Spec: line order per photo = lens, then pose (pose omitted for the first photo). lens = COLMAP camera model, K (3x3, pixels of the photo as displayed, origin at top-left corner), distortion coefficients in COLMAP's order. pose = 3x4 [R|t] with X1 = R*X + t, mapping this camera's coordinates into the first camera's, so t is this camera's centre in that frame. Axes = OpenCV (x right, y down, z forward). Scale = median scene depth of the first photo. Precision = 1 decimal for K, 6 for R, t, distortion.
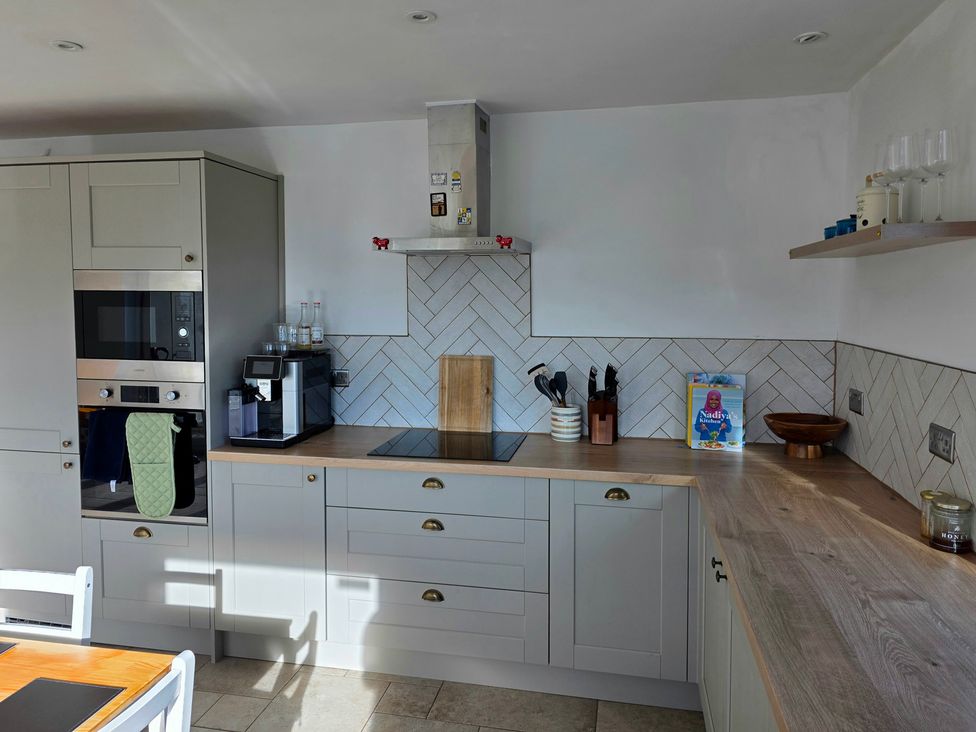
lens RADIAL K [[683.8, 0, 488.2], [0, 683.8, 356.5], [0, 0, 1]] dist [0.036574, -0.012478]
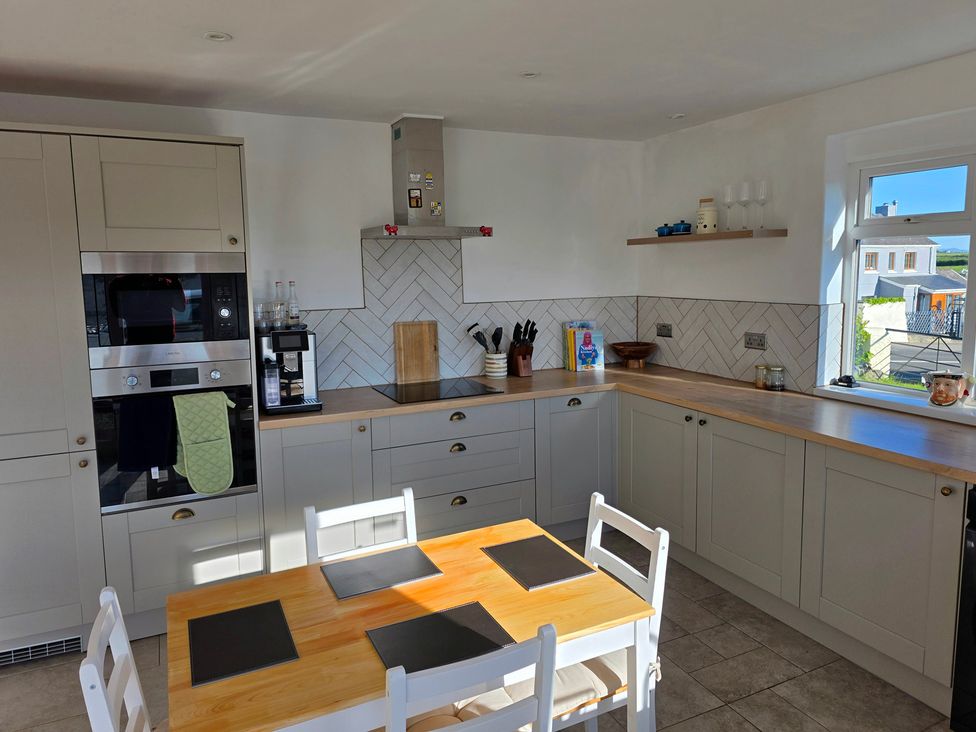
lens RADIAL K [[651.5, 0, 493.8], [0, 651.5, 370.3], [0, 0, 1]] dist [0.014192, -0.001596]
pose [[0.796438, -0.107919, 0.595012, -0.686193], [0.073408, 0.993924, 0.082013, 0.000672], [-0.600248, -0.021639, 0.799521, -0.032944]]
